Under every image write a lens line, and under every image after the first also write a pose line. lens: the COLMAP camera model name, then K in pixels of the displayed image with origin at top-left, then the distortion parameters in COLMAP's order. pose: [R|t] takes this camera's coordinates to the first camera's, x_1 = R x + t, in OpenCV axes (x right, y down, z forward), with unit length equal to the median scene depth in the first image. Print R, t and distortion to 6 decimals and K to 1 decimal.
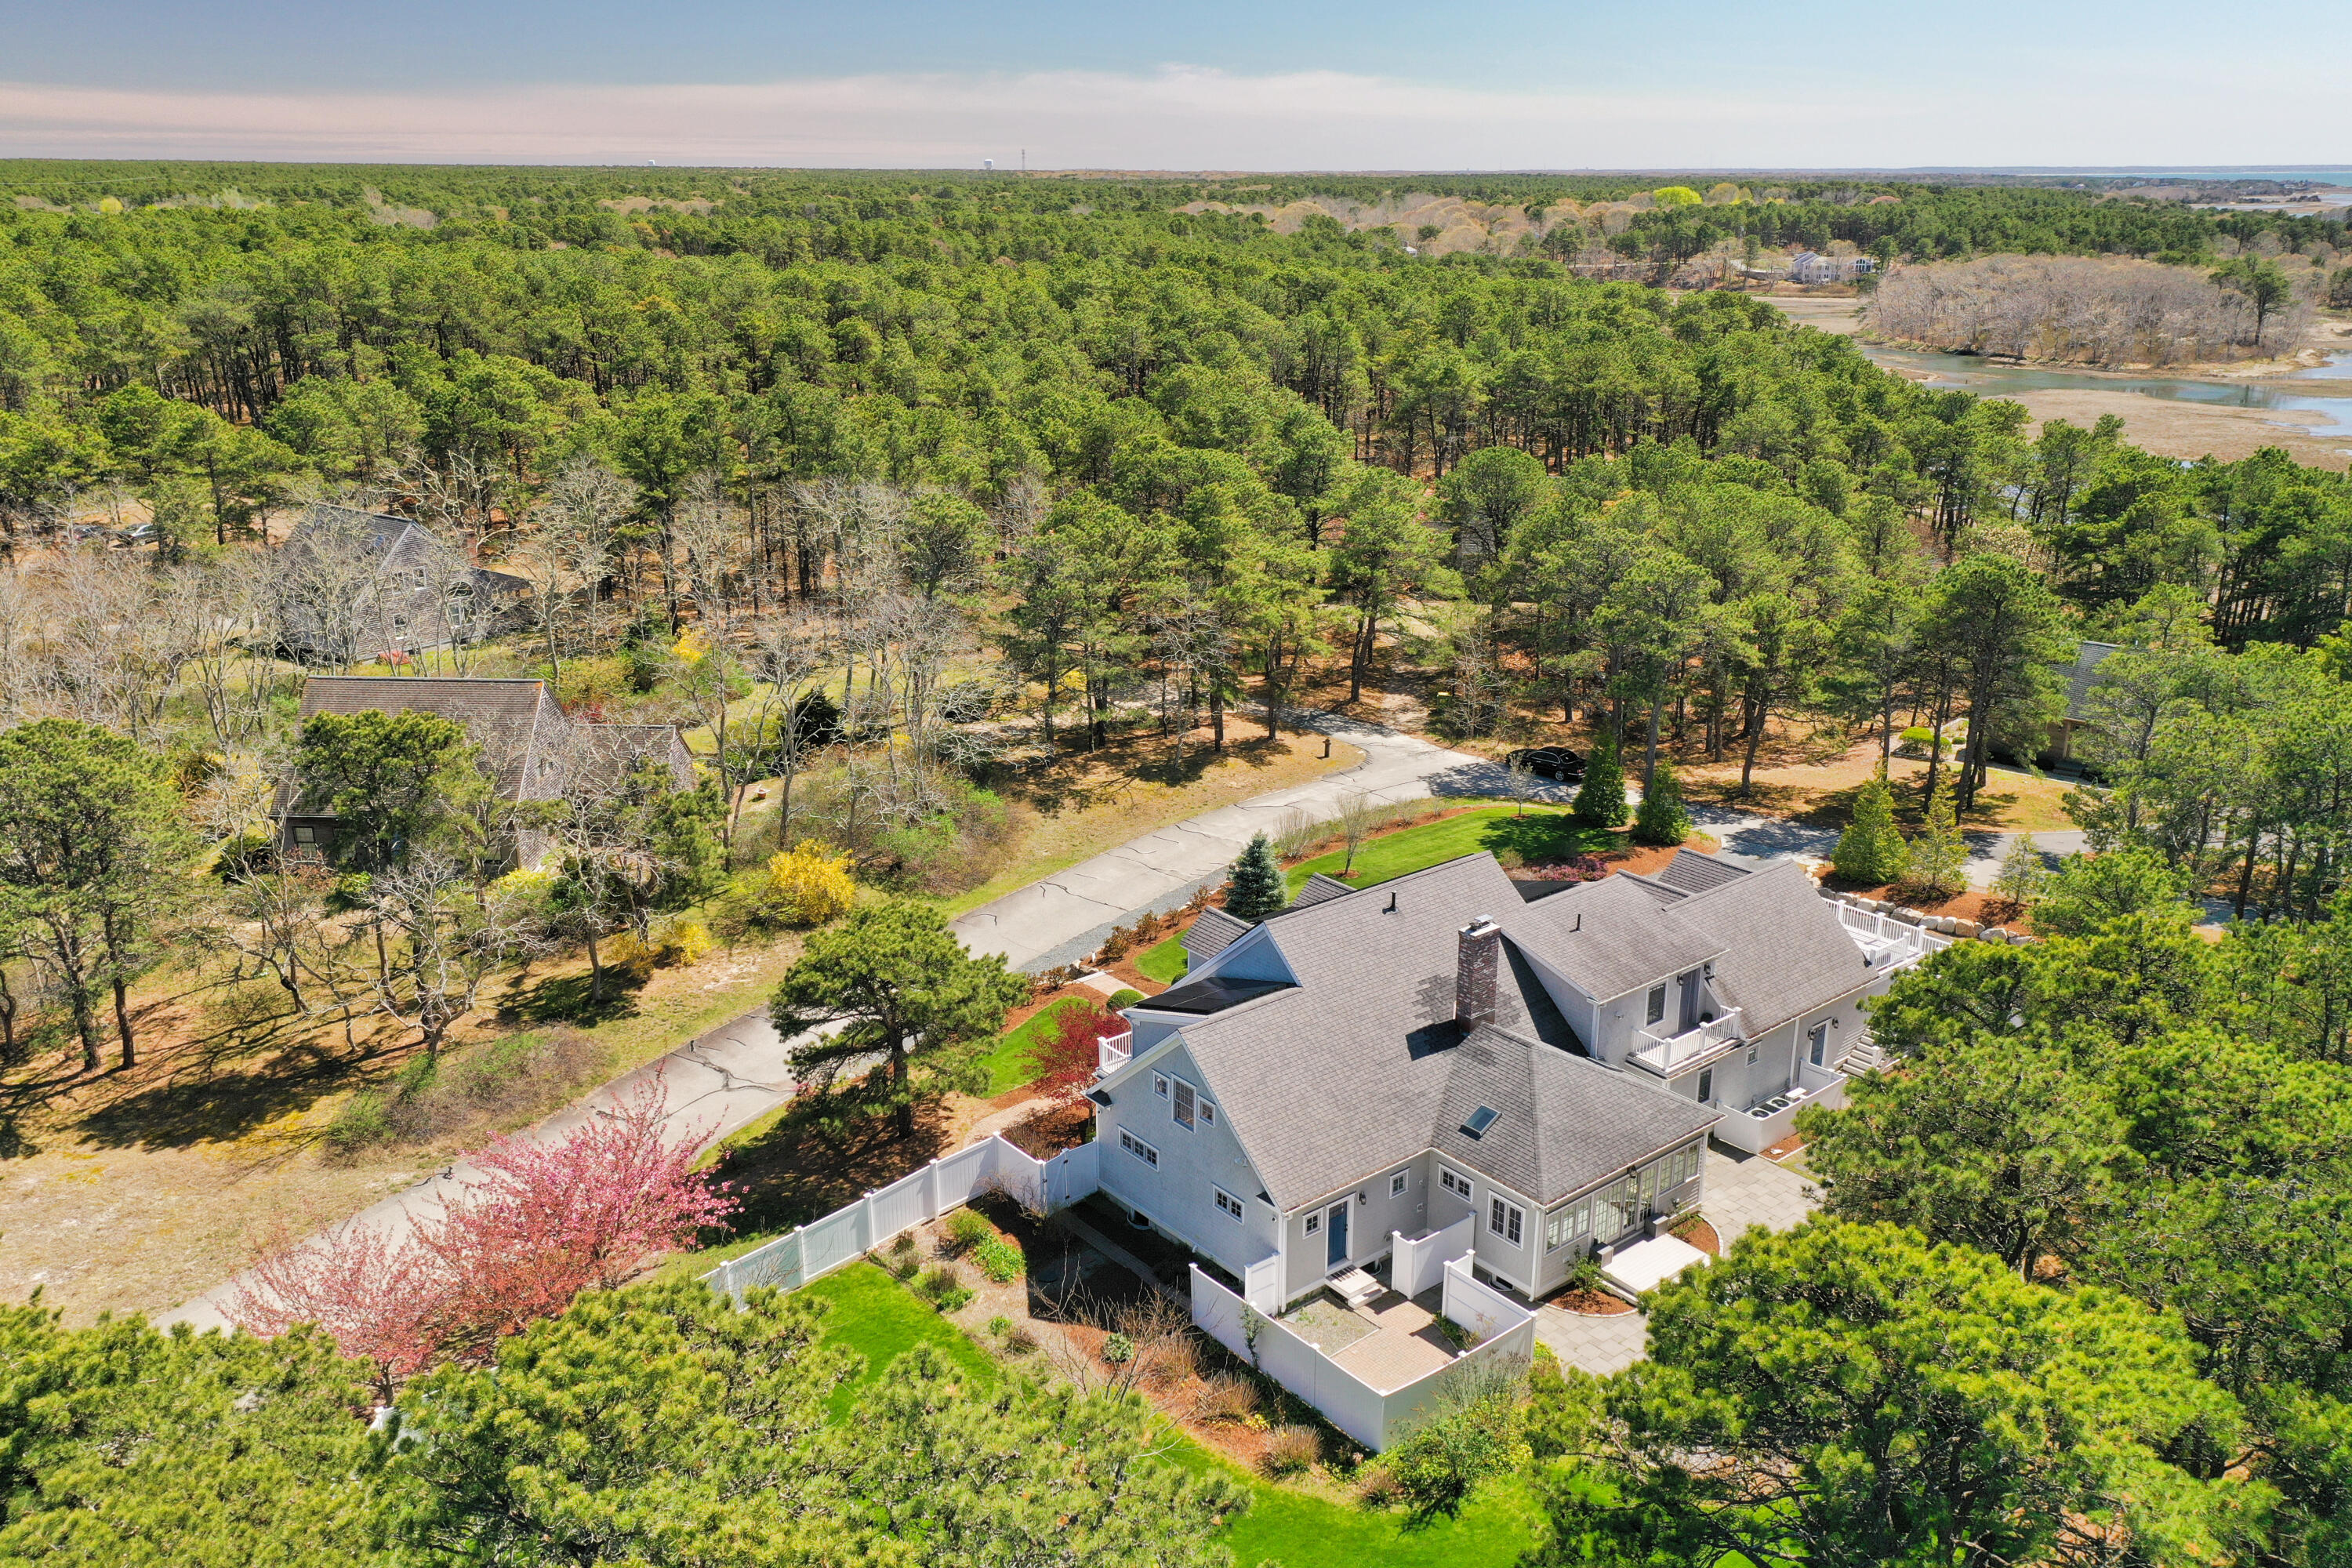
lens RADIAL K [[1894.0, 0, 1183.2], [0, 1894.0, 779.3], [0, 0, 1]] dist [0.028176, 0.007550]
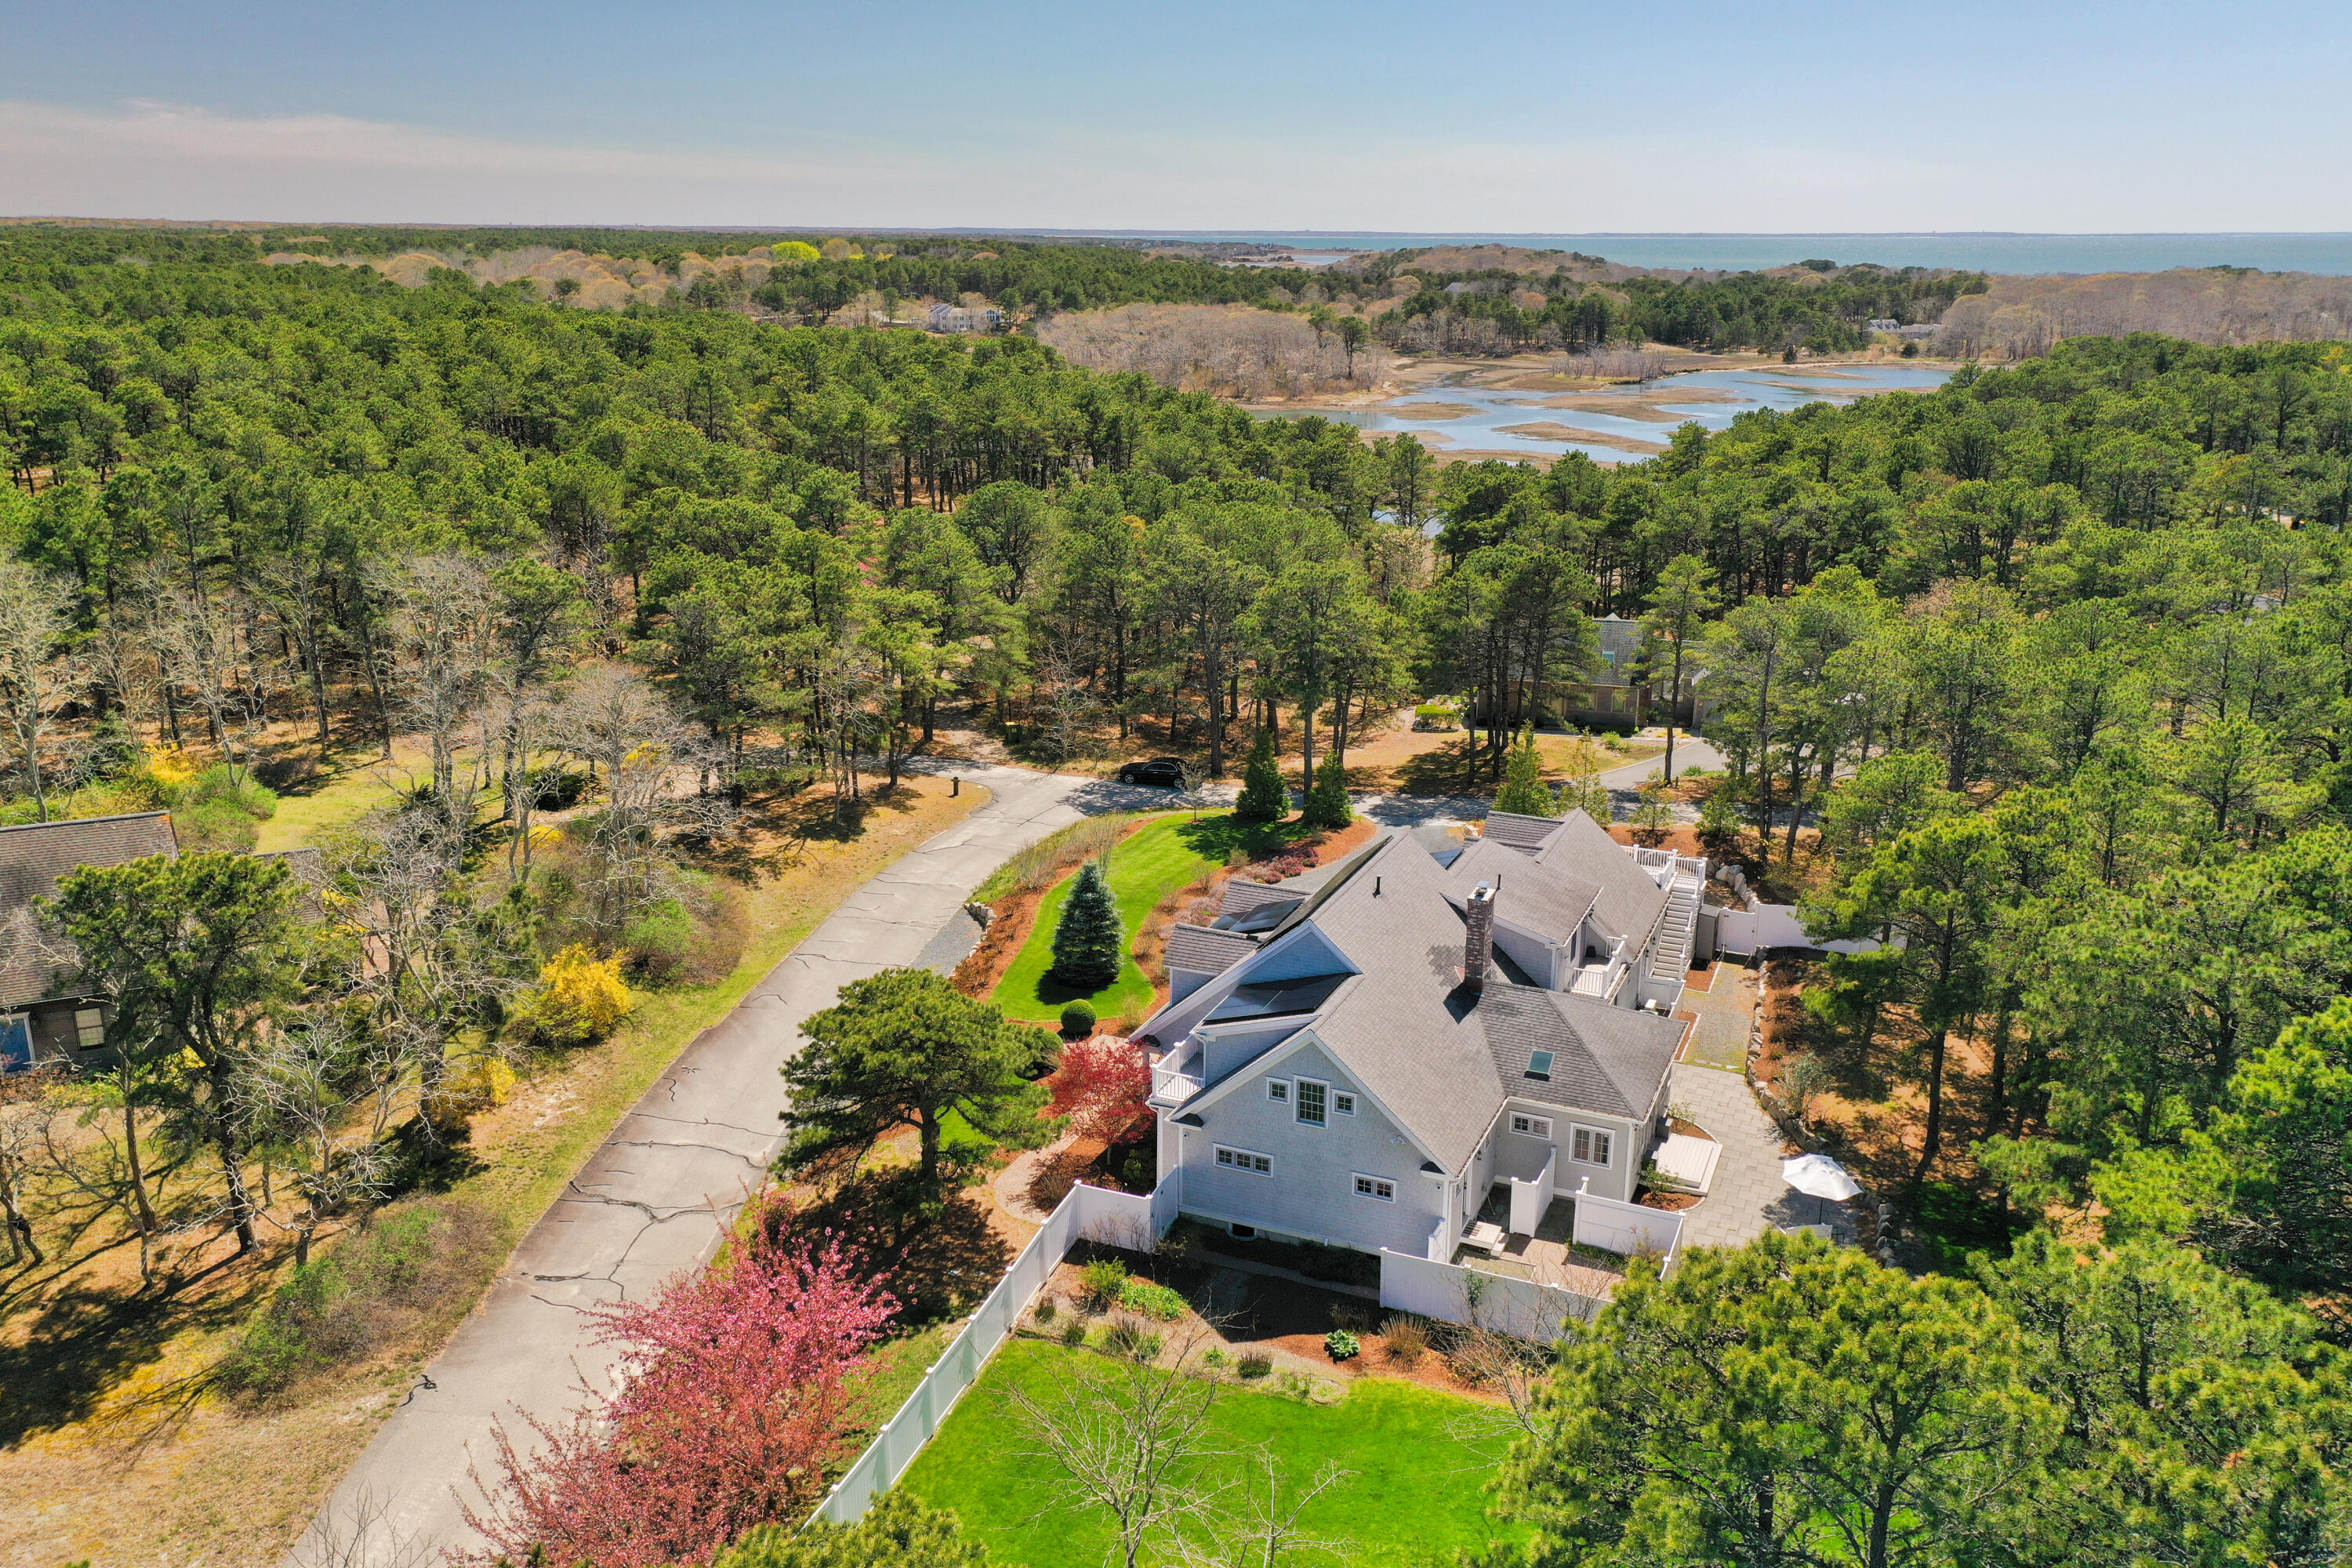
lens RADIAL K [[1894.0, 0, 1184.8], [0, 1894.0, 789.0], [0, 0, 1]] dist [0.028176, 0.007550]
pose [[0.887599, -0.126069, 0.443029, -0.238543], [0.136270, 0.990632, 0.008883, -0.006916], [-0.439998, 0.052486, 0.896463, 0.051053]]
